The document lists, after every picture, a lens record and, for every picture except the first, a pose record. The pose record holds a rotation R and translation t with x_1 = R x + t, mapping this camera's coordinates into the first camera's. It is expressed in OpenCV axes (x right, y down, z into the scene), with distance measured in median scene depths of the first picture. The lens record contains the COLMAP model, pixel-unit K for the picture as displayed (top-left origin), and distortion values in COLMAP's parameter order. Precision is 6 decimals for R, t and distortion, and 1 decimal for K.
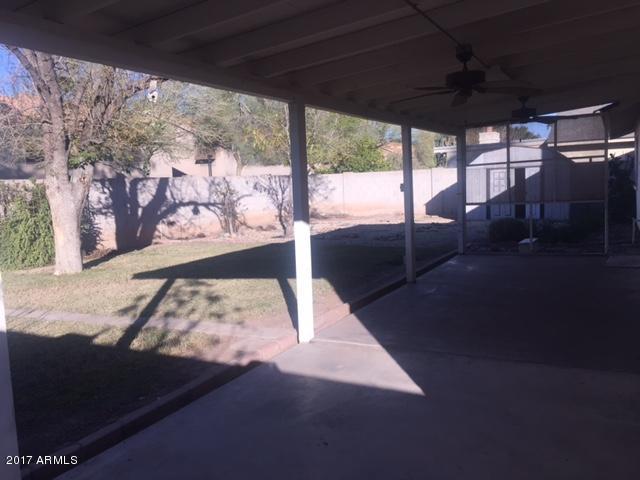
lens RADIAL K [[551.9, 0, 320.7], [0, 551.9, 238.9], [0, 0, 1]] dist [0.068874, -0.093878]
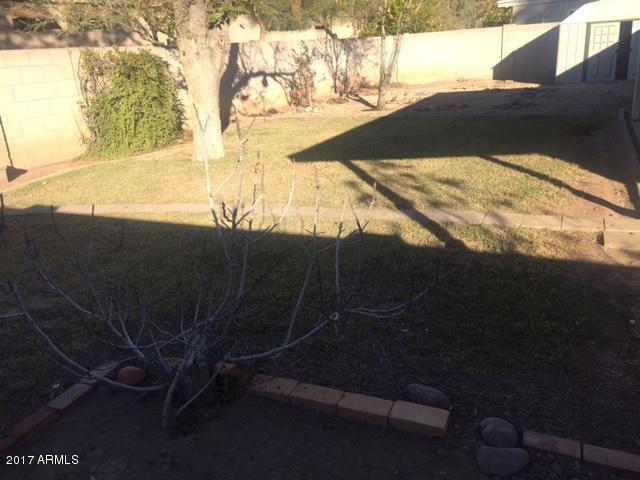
lens RADIAL K [[551.9, 0, 305.5], [0, 551.9, 240.2], [0, 0, 1]] dist [0.068874, -0.093878]
pose [[0.998769, -0.038056, 0.031804, -0.200841], [0.030002, 0.974227, 0.223567, -0.001246], [-0.039492, -0.222338, 0.974169, 0.076338]]
